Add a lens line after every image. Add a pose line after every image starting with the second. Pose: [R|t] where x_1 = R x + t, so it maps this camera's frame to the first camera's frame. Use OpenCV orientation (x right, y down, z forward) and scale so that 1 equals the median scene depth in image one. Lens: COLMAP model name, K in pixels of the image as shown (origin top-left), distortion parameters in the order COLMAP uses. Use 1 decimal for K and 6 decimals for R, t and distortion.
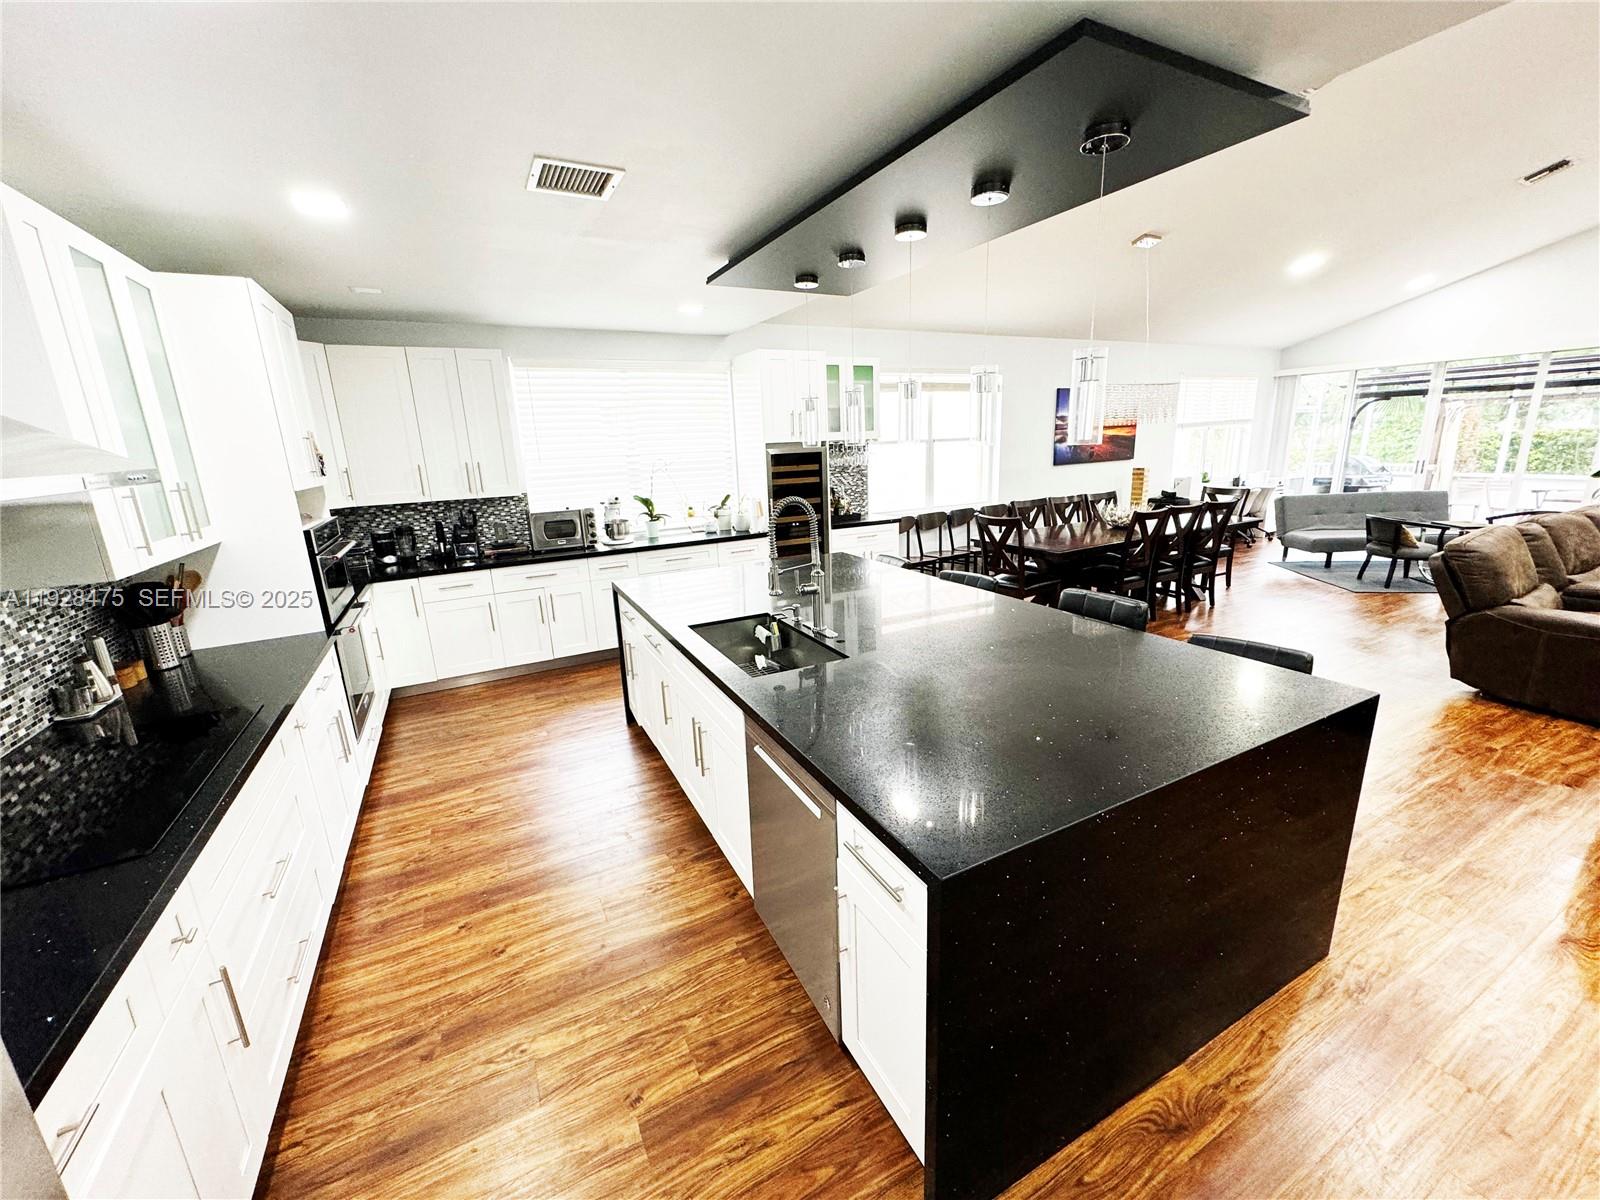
lens RADIAL K [[638.6, 0, 804.3], [0, 638.6, 597.4], [0, 0, 1]] dist [-0.001729, 0.001203]
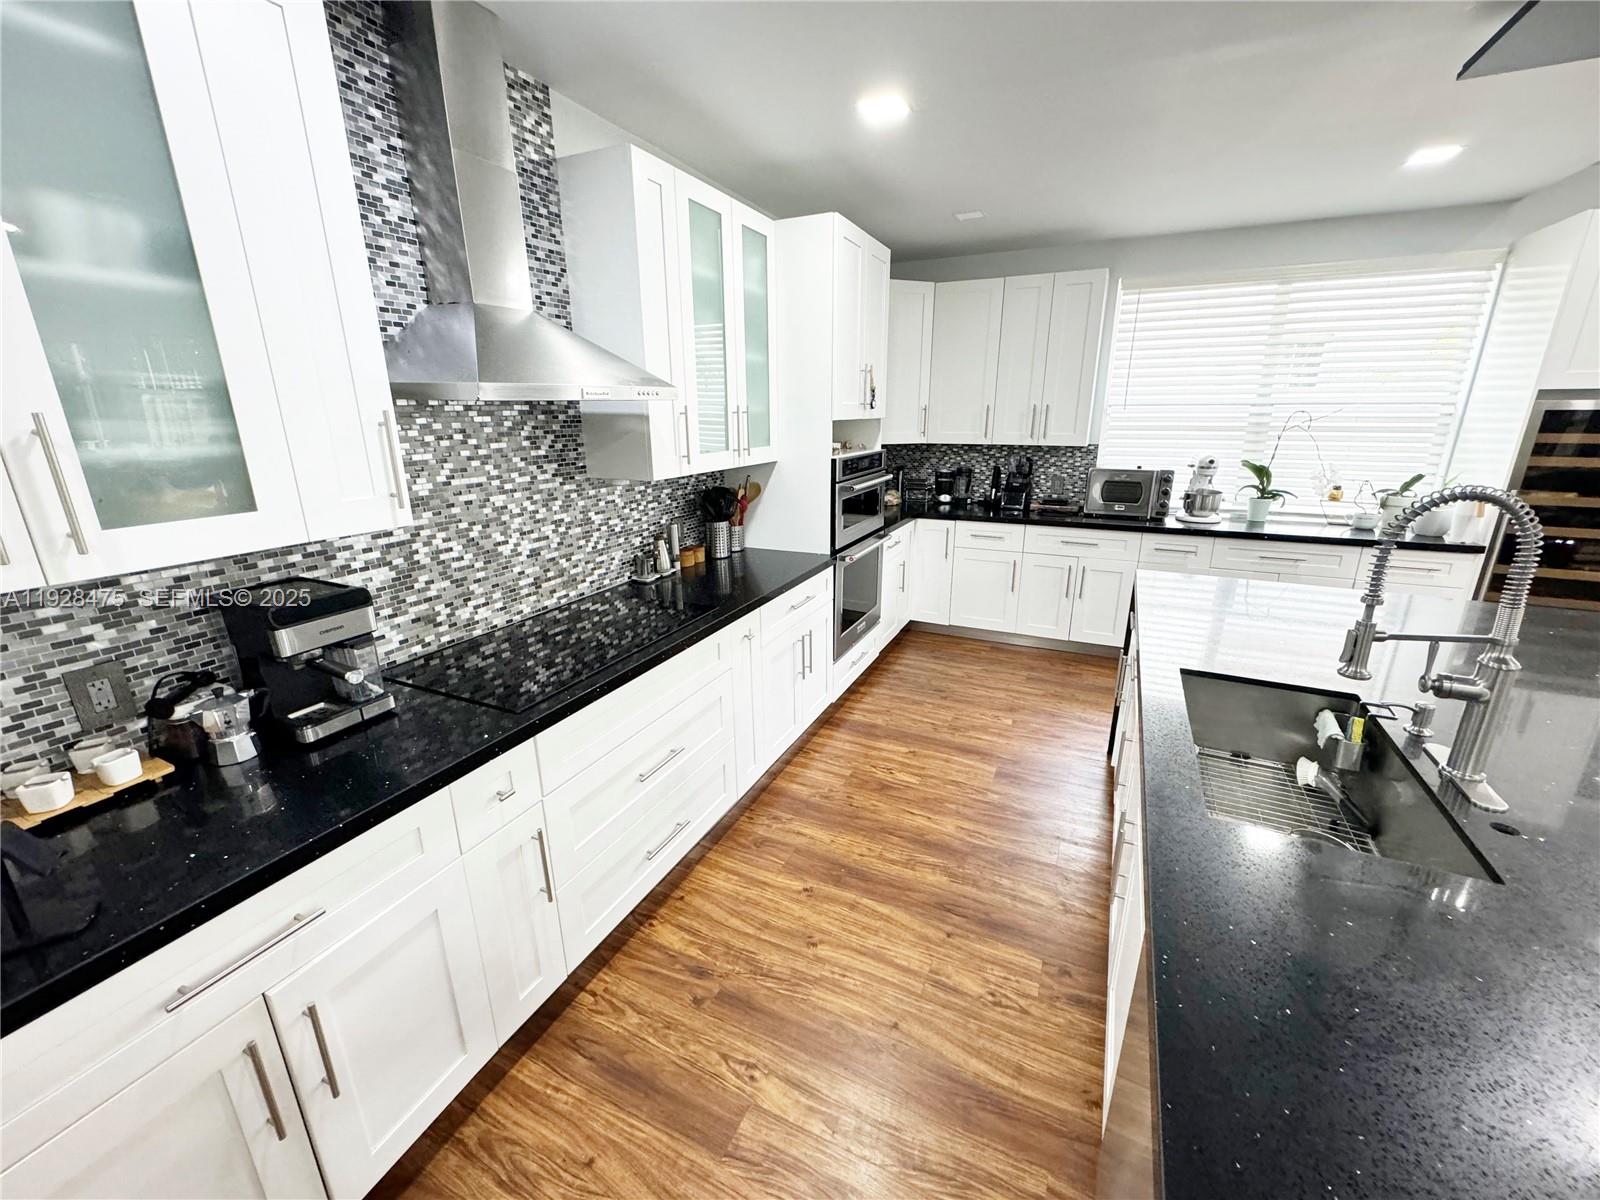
lens RADIAL K [[638.6, 0, 797.6], [0, 638.6, 598.1], [0, 0, 1]] dist [-0.001729, 0.001203]
pose [[0.591214, 0.263672, -0.762197, 0.052837], [-0.208596, 0.962884, 0.171295, -0.049173], [0.779072, 0.057720, 0.624271, 0.291910]]
